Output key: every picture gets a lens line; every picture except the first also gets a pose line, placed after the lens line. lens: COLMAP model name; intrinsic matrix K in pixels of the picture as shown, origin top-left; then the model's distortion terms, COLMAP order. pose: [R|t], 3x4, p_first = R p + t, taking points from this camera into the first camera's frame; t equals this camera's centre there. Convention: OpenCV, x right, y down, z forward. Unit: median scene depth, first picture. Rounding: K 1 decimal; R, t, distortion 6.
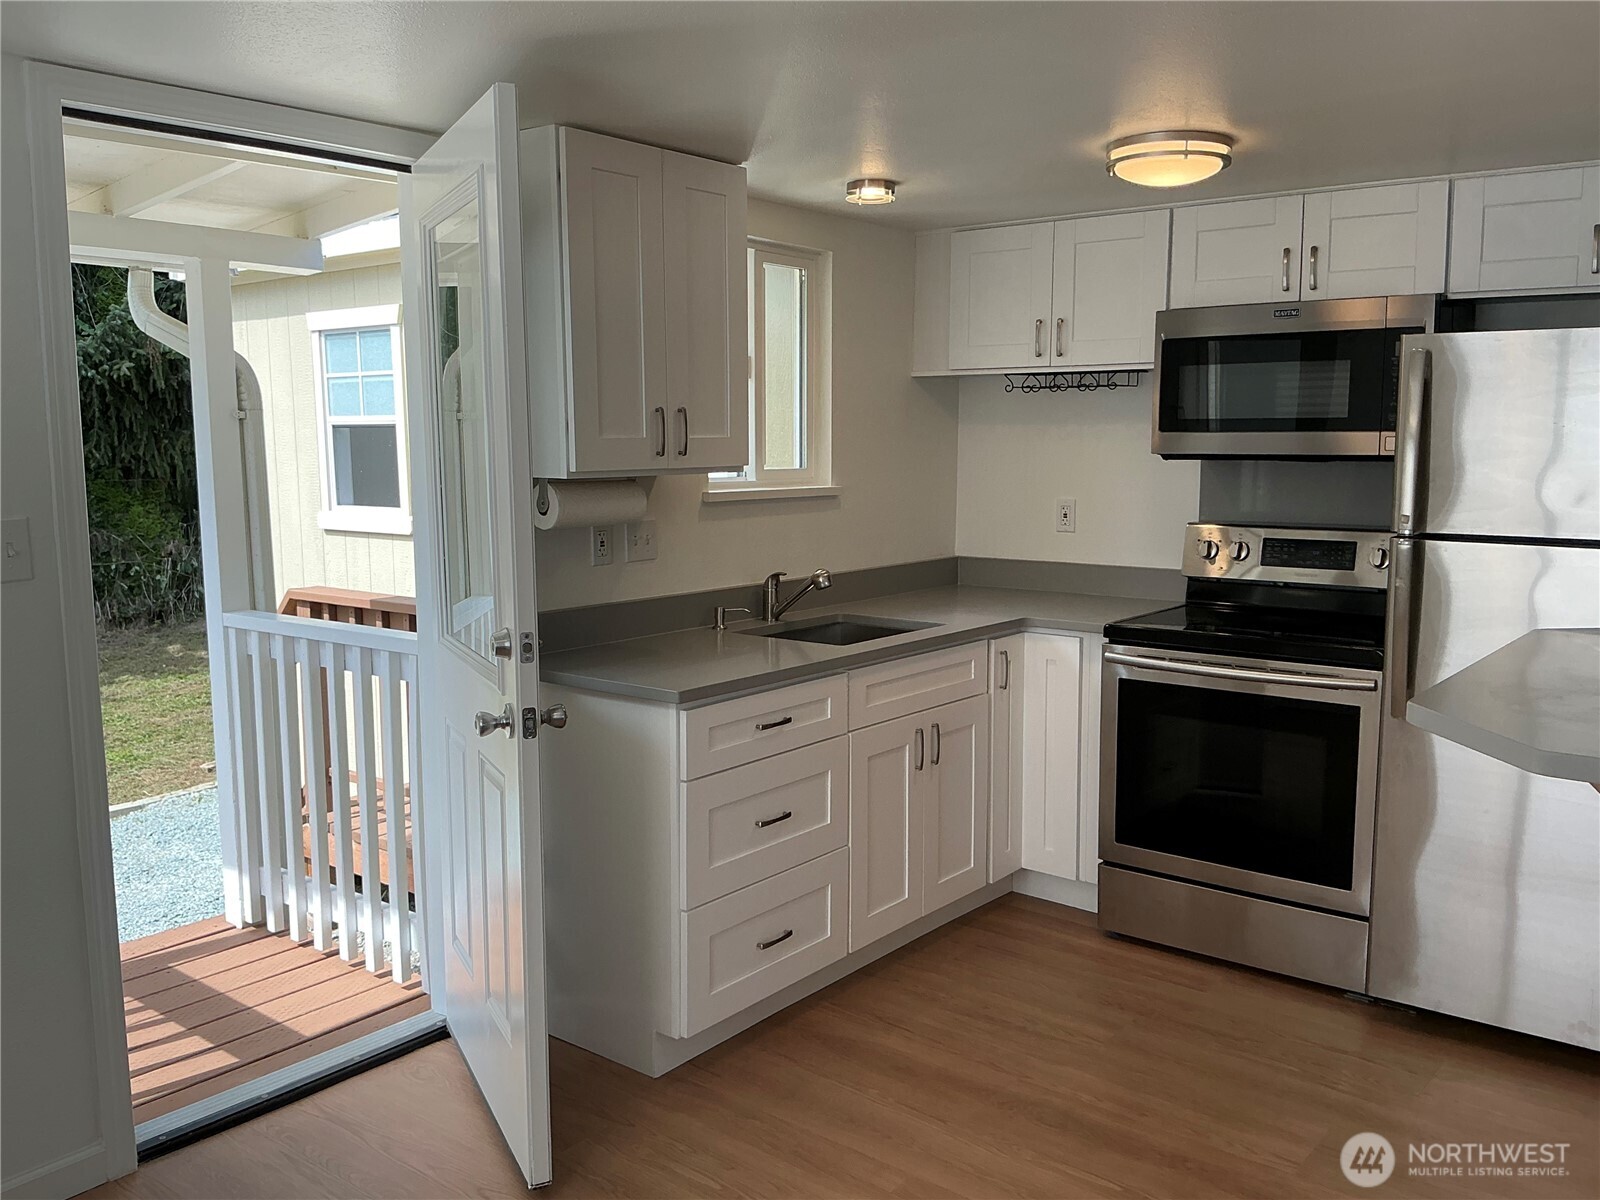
lens RADIAL K [[1327.7, 0, 790.0], [0, 1327.7, 593.7], [0, 0, 1]] dist [0.097448, -0.197416]
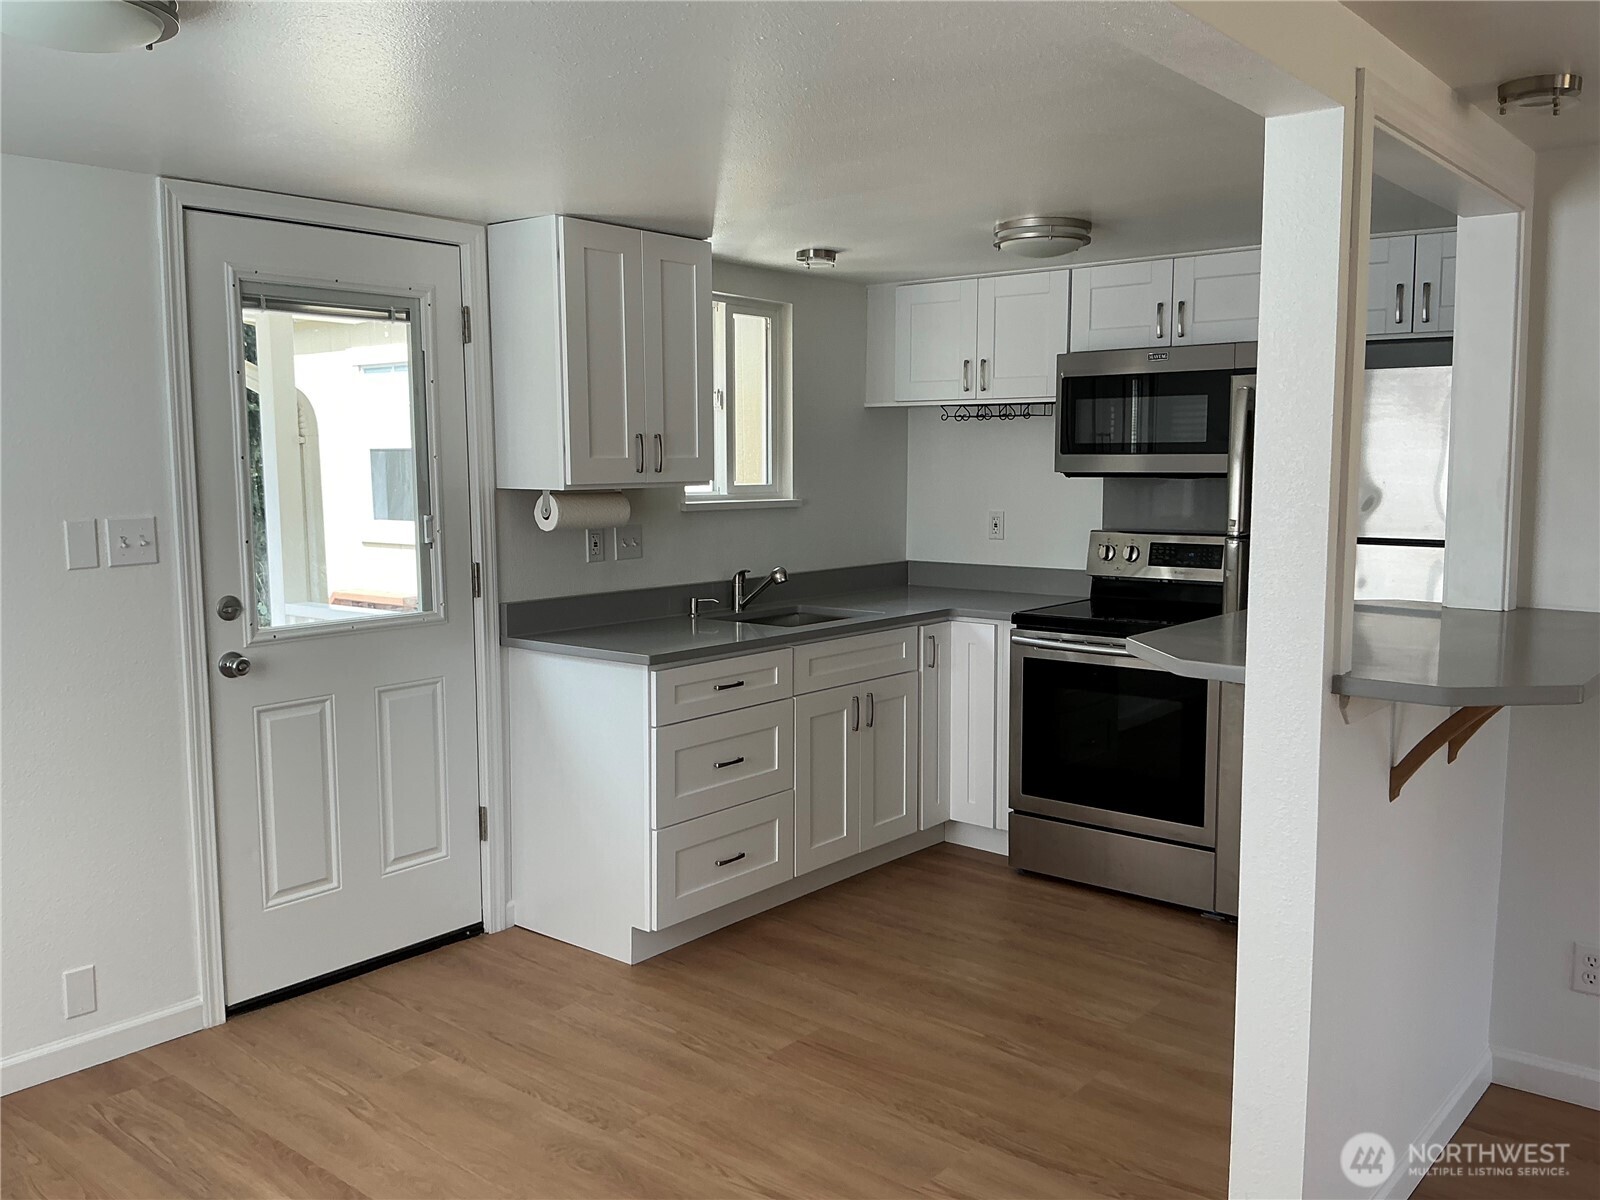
lens RADIAL K [[1327.7, 0, 792.9], [0, 1327.7, 594.0], [0, 0, 1]] dist [0.097448, -0.197416]
pose [[0.999867, 0.001318, -0.016228, 0.055815], [-0.001597, 0.999852, -0.017139, 0.026633], [0.016203, 0.017163, 0.999721, -0.206460]]
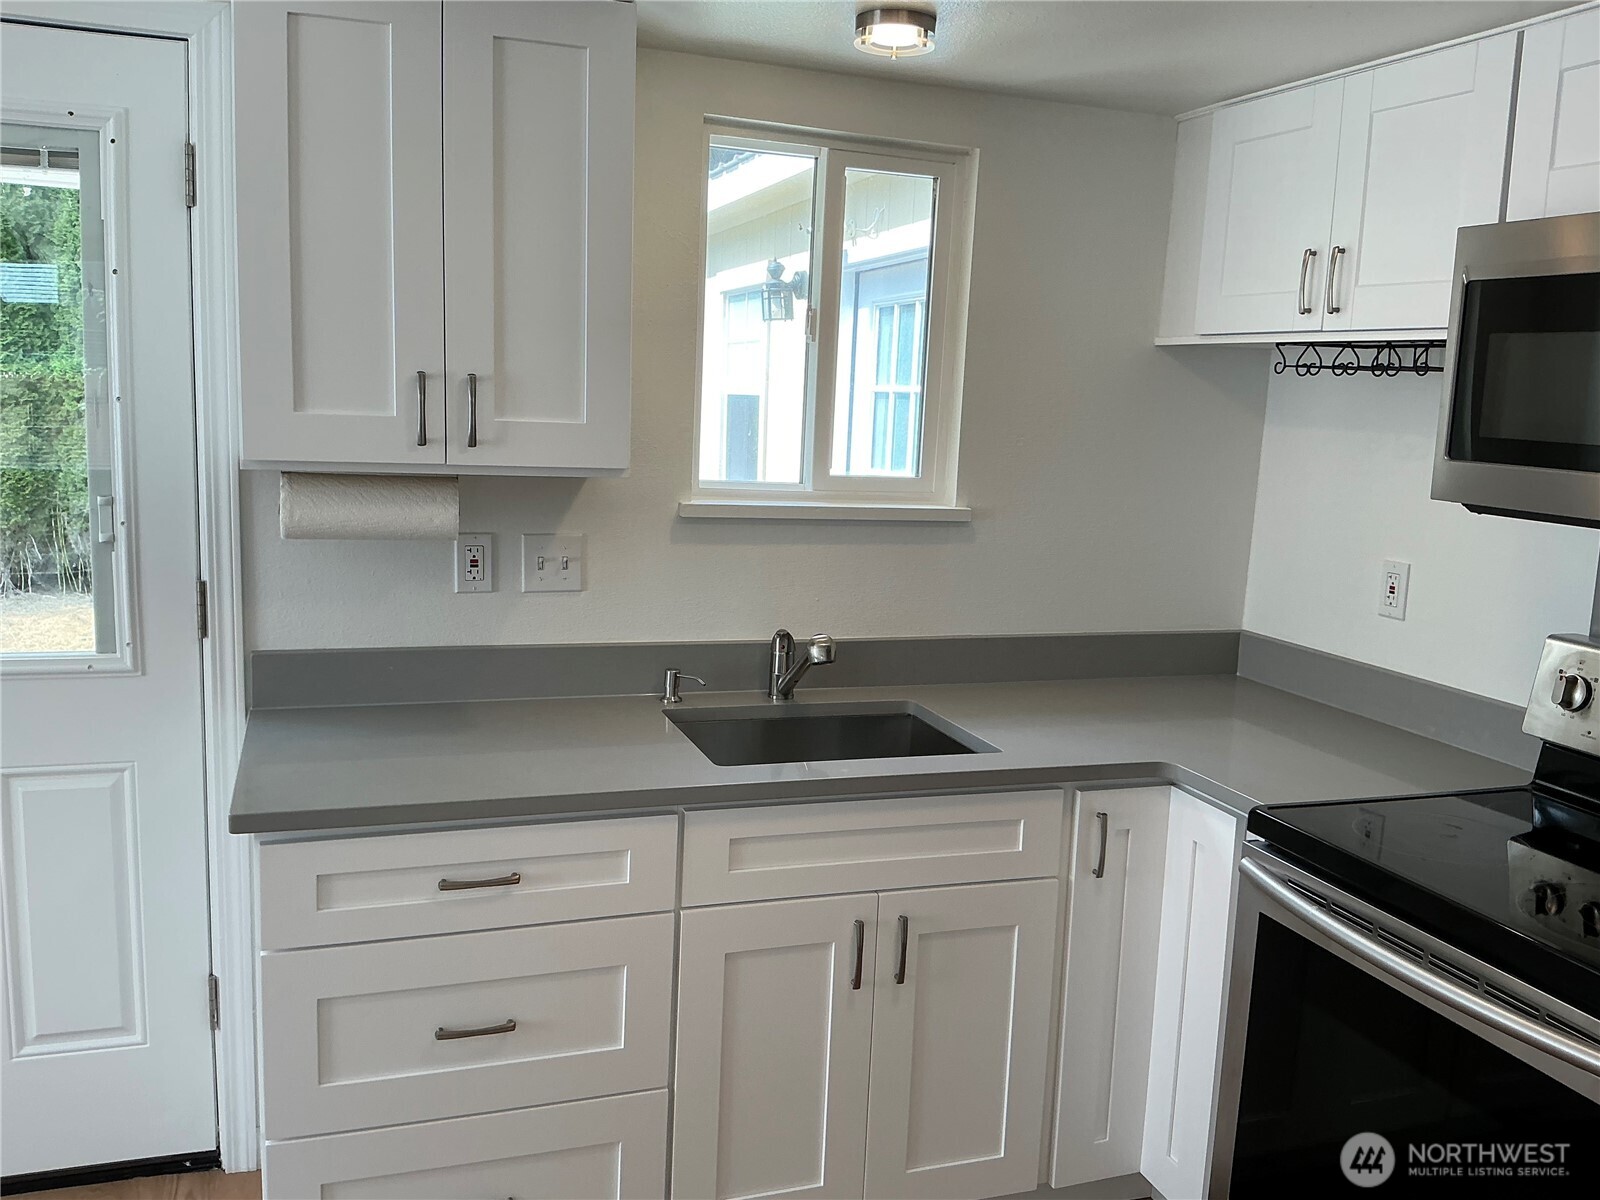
lens RADIAL K [[1327.7, 0, 809.6], [0, 1327.7, 594.8], [0, 0, 1]] dist [0.097448, -0.197416]
pose [[0.850738, 0.120014, -0.511705, 0.347337], [-0.108833, 0.992705, 0.051885, -0.070447], [0.514199, 0.011550, 0.857593, 0.434245]]
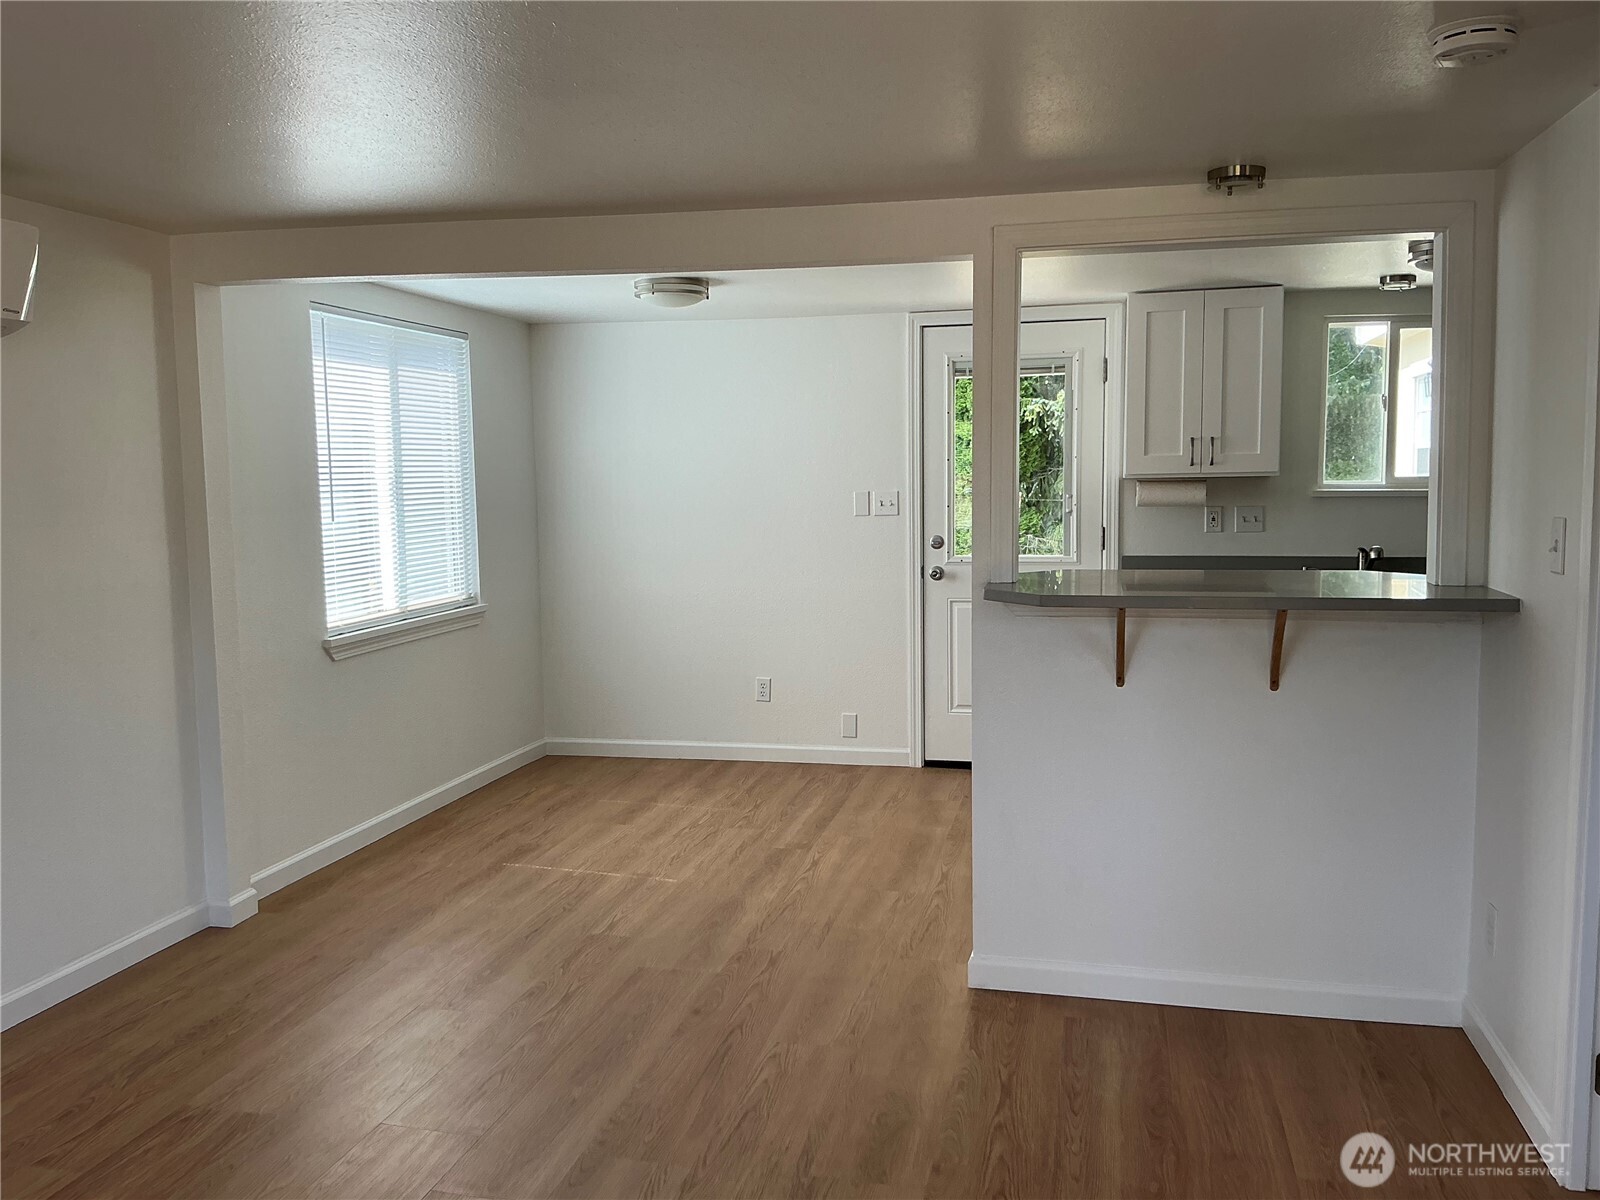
lens RADIAL K [[1327.7, 0, 787.4], [0, 1327.7, 611.3], [0, 0, 1]] dist [0.097448, -0.197416]
pose [[0.429973, 0.093321, -0.898006, 1.040533], [-0.094206, 0.993852, 0.058174, 0.027517], [0.897913, 0.059584, 0.436121, -0.183377]]
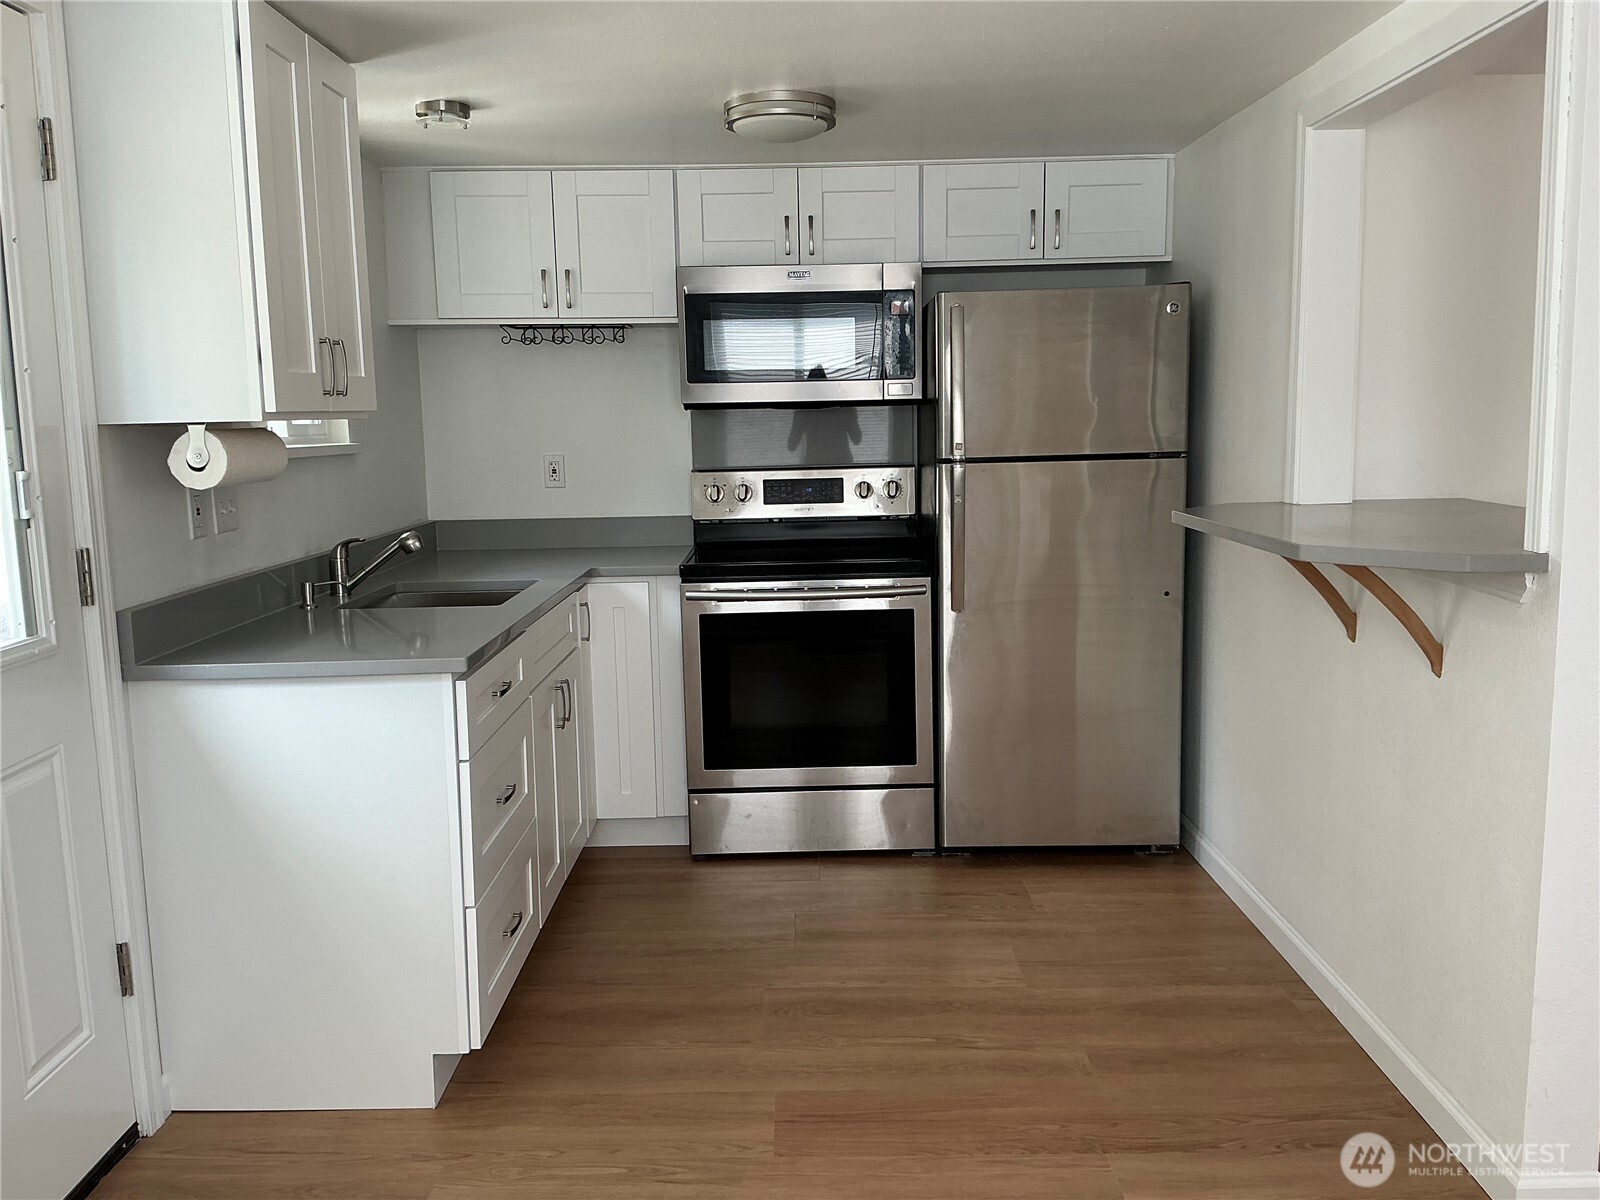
lens RADIAL K [[1327.7, 0, 792.5], [0, 1327.7, 606.7], [0, 0, 1]] dist [0.097448, -0.197416]
pose [[0.776206, -0.102891, 0.622028, -0.340593], [0.092468, 0.994504, 0.049117, 0.011983], [-0.623662, 0.019392, 0.781453, 0.129487]]
